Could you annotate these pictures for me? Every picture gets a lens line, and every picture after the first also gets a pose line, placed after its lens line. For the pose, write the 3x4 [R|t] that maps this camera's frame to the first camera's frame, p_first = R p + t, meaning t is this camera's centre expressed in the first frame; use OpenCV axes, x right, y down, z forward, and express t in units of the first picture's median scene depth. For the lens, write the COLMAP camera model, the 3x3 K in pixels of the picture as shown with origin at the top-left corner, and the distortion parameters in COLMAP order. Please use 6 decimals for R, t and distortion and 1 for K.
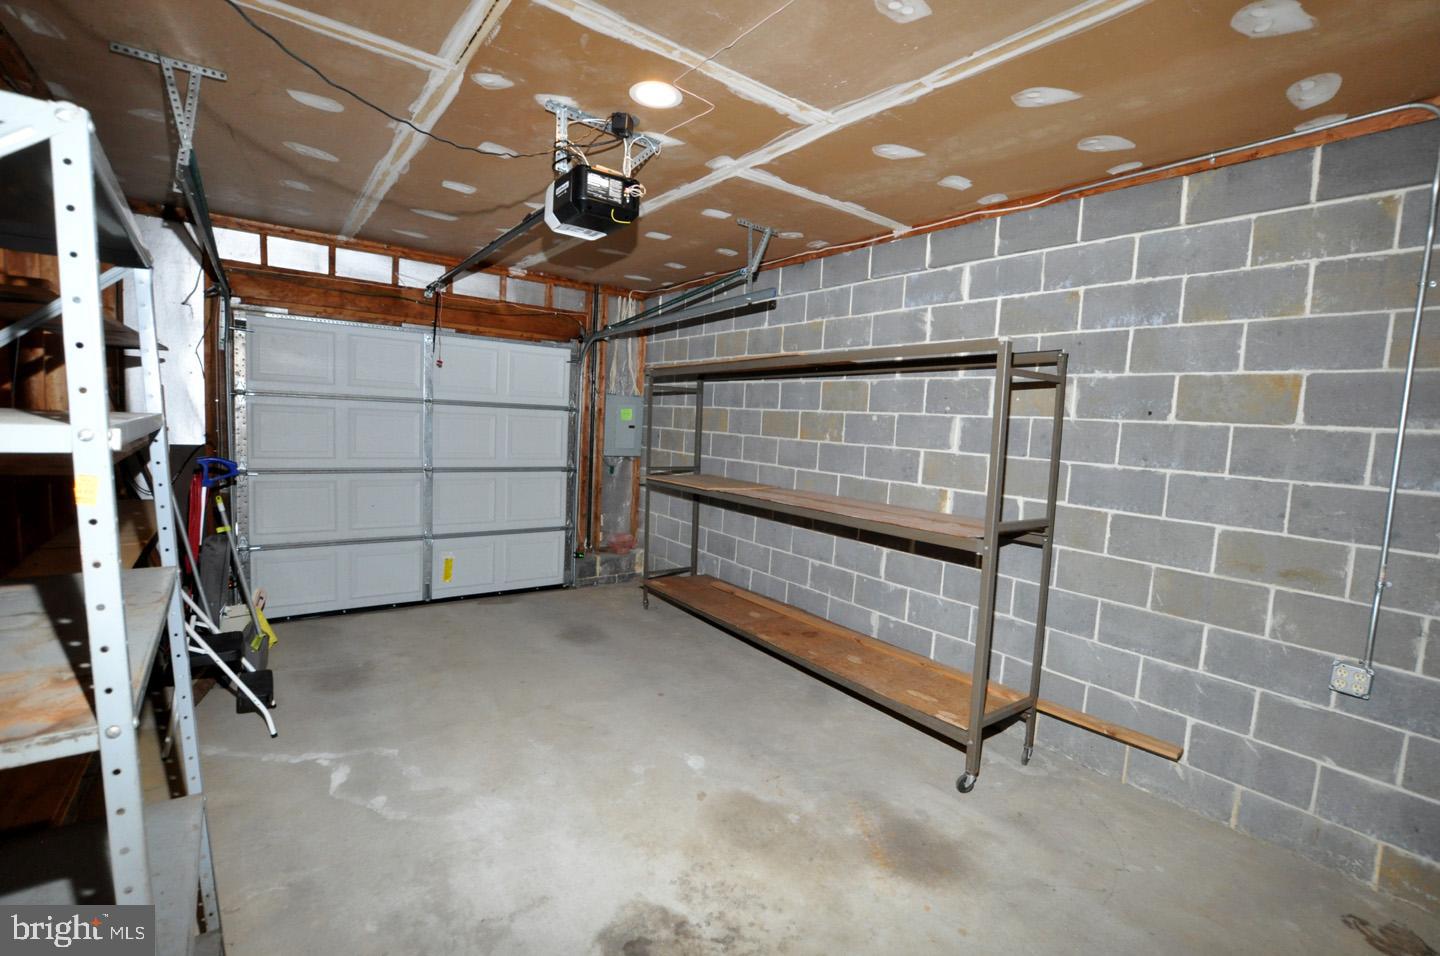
lens RADIAL K [[626.8, 0, 723.6], [0, 626.8, 477.8], [0, 0, 1]] dist [-0.027518, 0.001060]
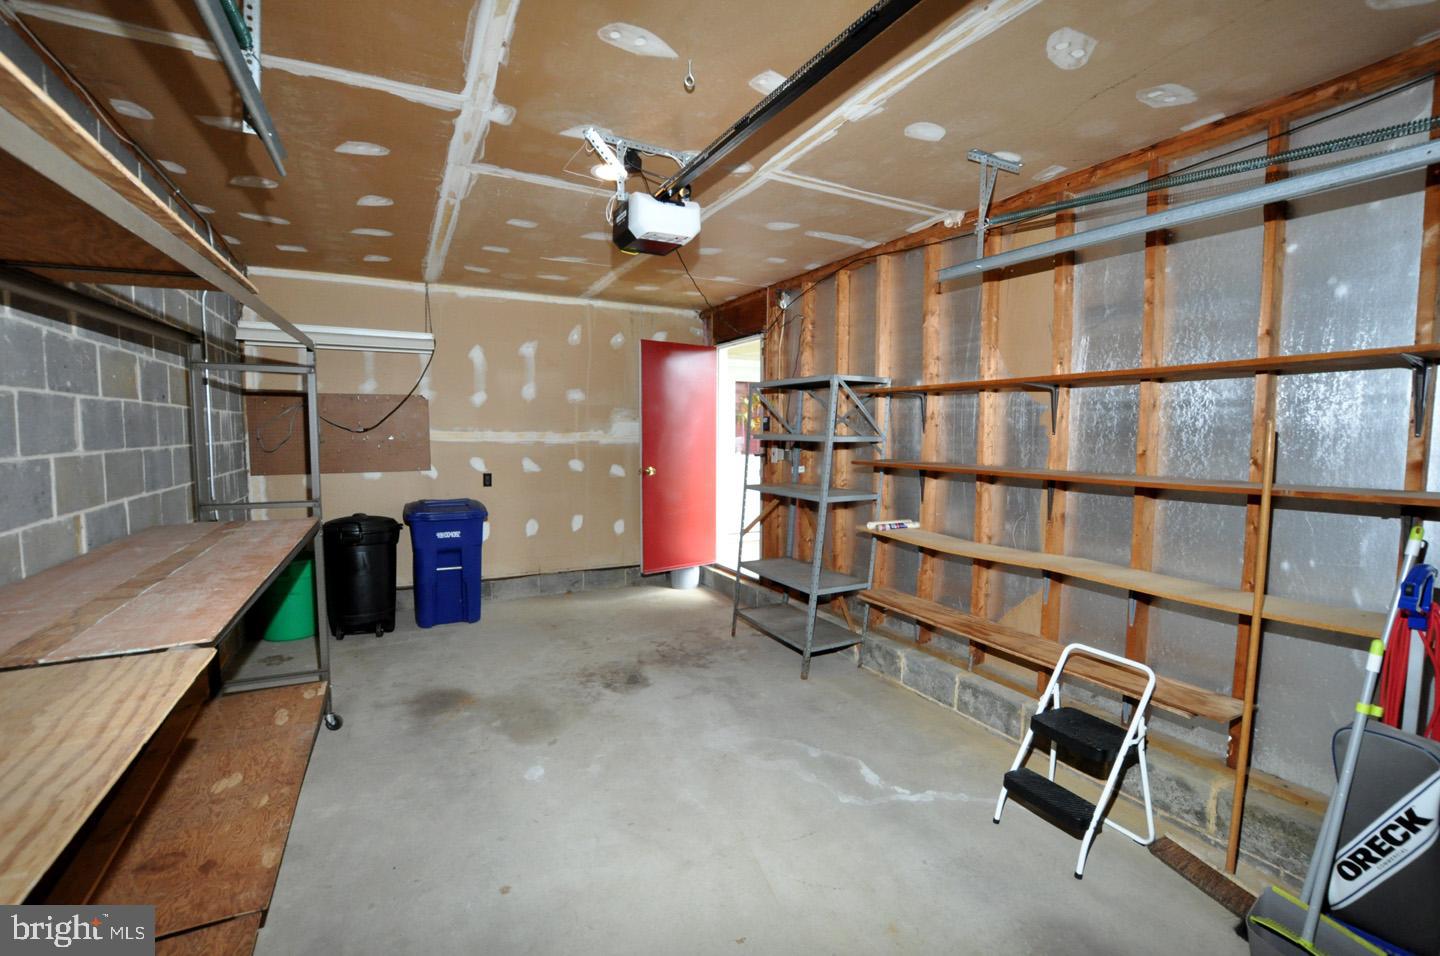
lens RADIAL K [[626.8, 0, 723.6], [0, 626.8, 477.8], [0, 0, 1]] dist [-0.027518, 0.001060]
pose [[-0.985295, -0.070306, 0.155728, -0.502031], [-0.042571, 0.983691, 0.174756, -0.204214], [-0.165475, 0.165557, -0.972219, 2.002580]]
